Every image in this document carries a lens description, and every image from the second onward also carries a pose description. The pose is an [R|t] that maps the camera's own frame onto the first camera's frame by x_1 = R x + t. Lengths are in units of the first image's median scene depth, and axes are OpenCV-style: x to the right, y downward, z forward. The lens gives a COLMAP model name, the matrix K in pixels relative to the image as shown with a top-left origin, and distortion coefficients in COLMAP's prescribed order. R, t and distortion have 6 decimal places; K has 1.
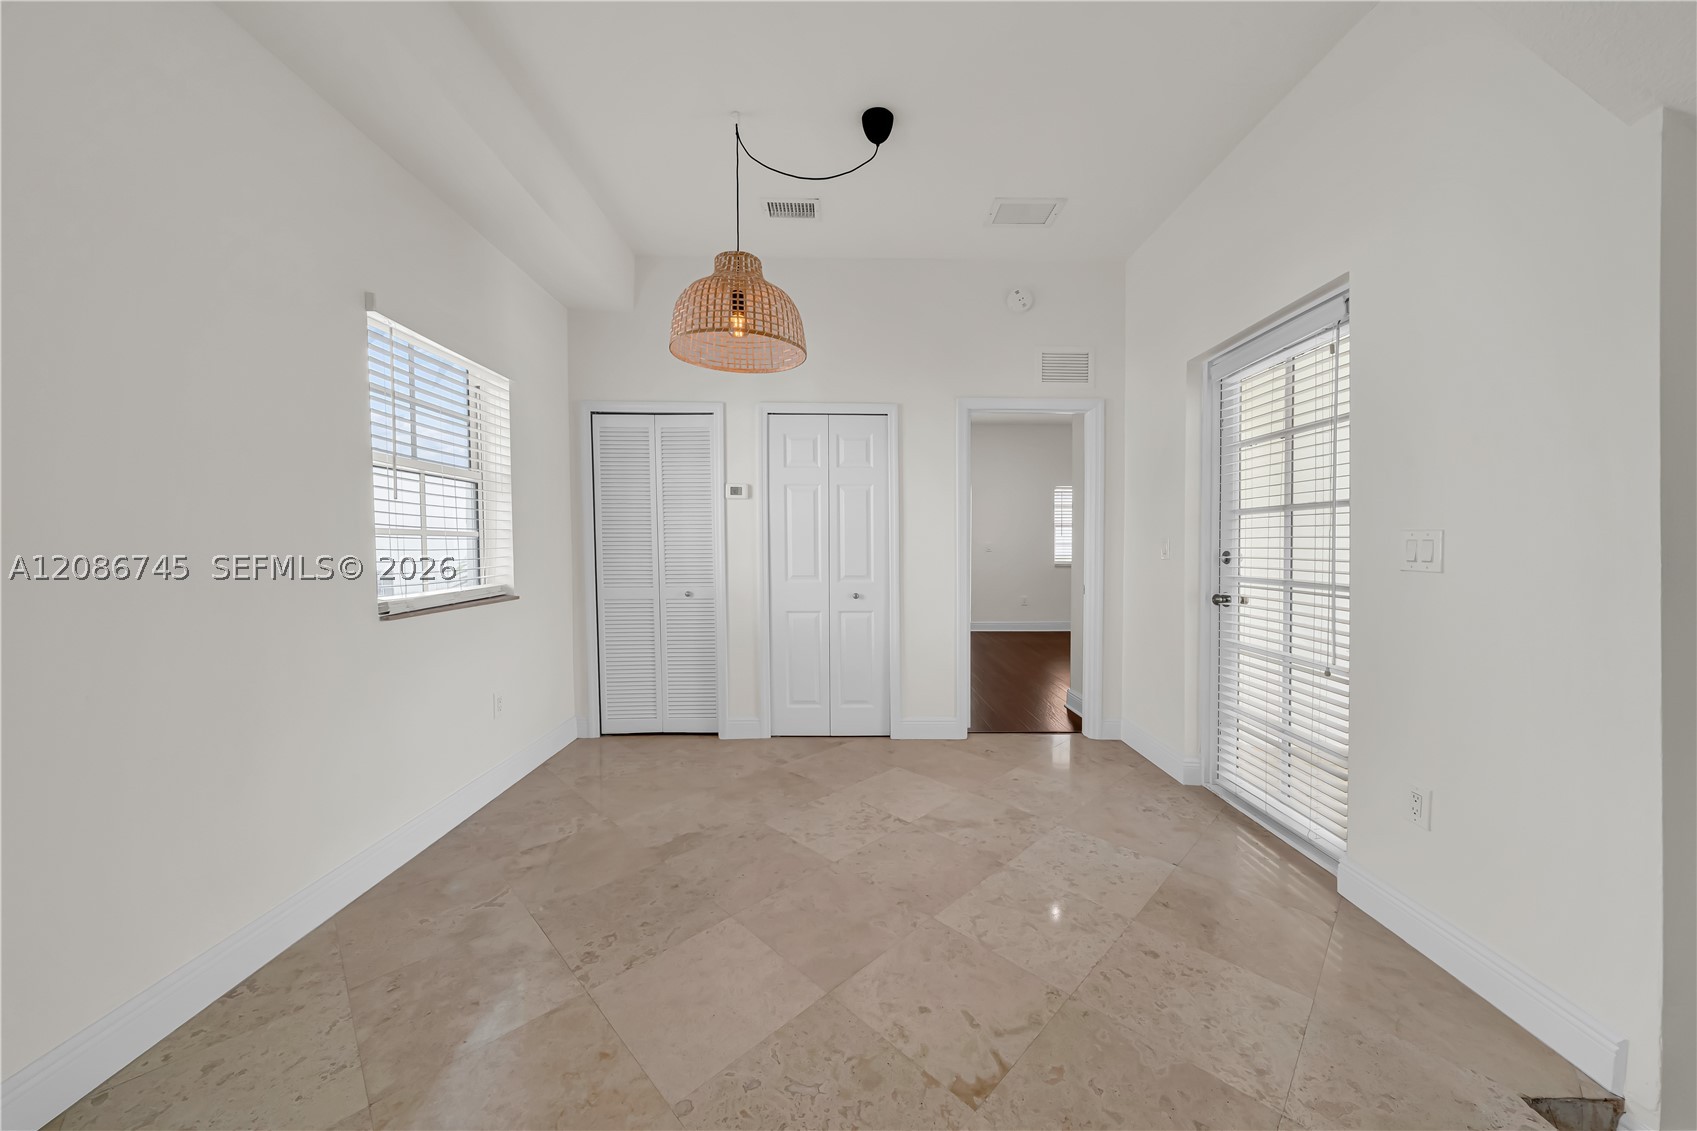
lens RADIAL K [[584.3, 0, 848.4], [0, 584.3, 565.2], [0, 0, 1]] dist [-0.005845, -0.000072]
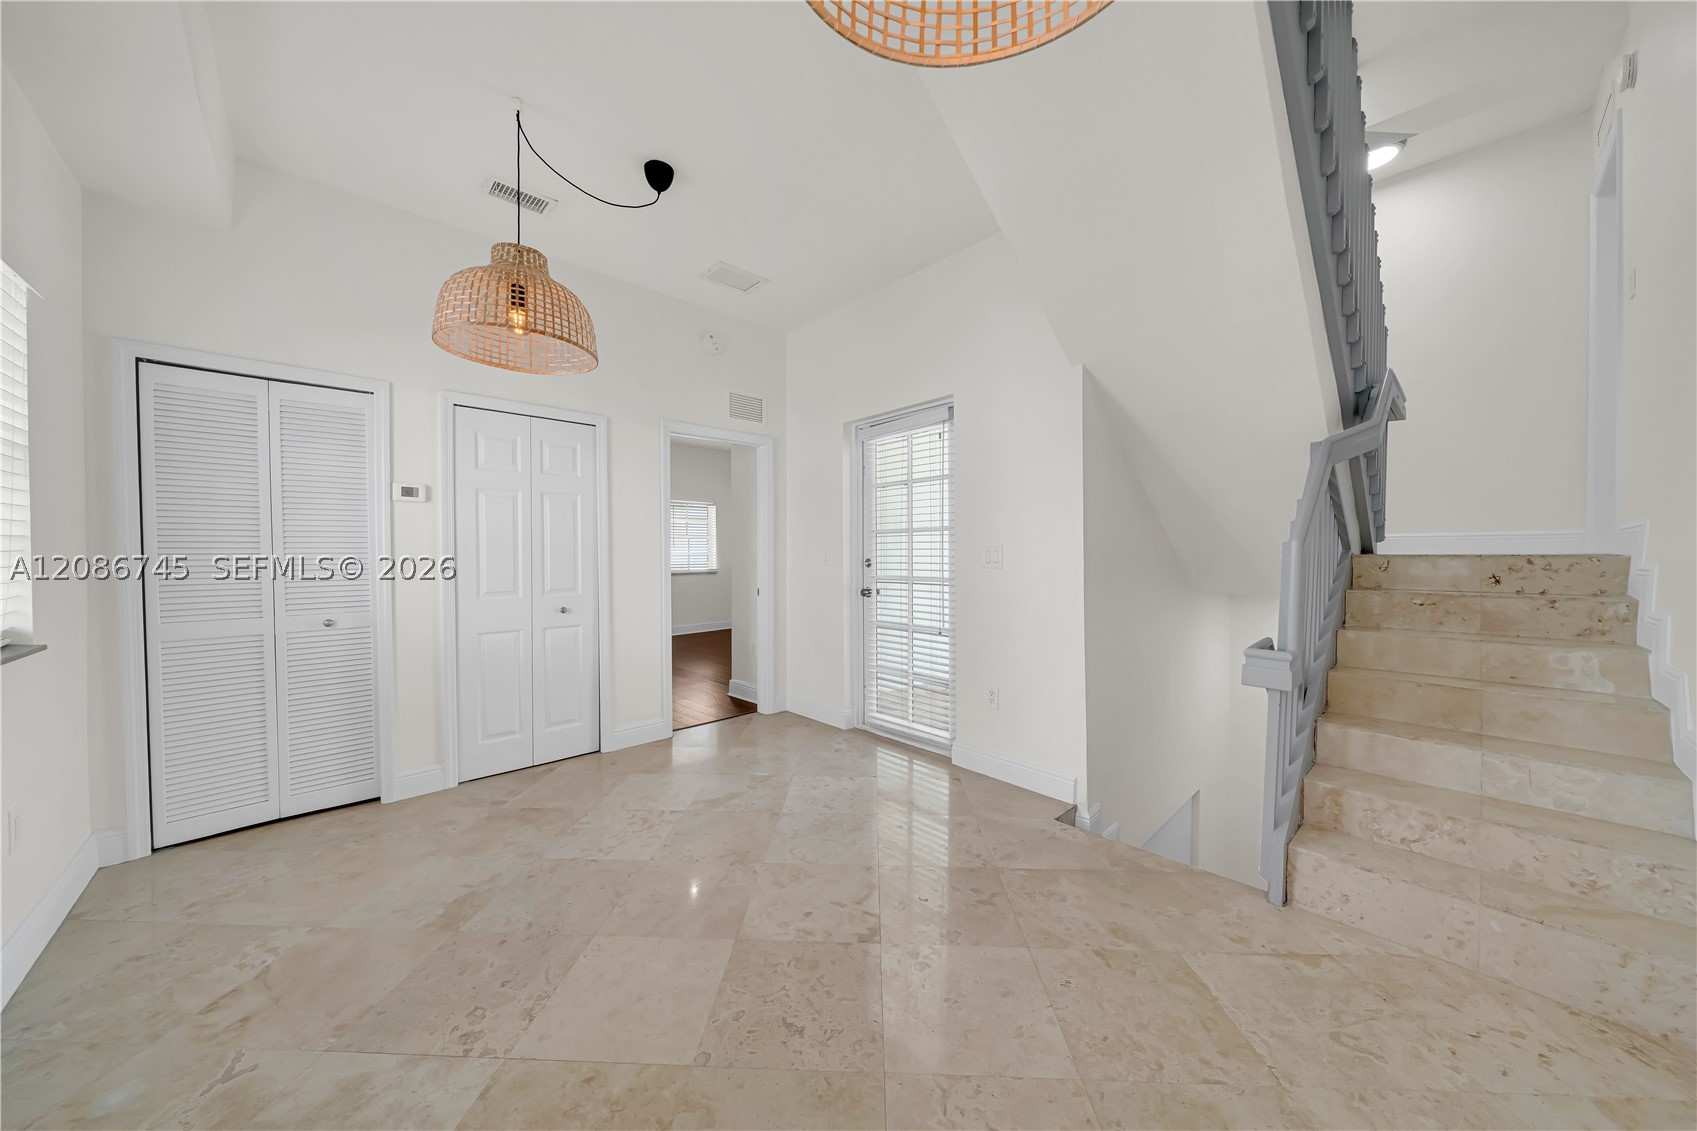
lens RADIAL K [[584.3, 0, 850.8], [0, 584.3, 556.6], [0, 0, 1]] dist [-0.005845, -0.000072]
pose [[0.728975, -0.008926, 0.684482, -0.407548], [0.031259, 0.999306, -0.020259, -0.000786], [-0.683826, 0.036164, 0.728748, -0.023198]]
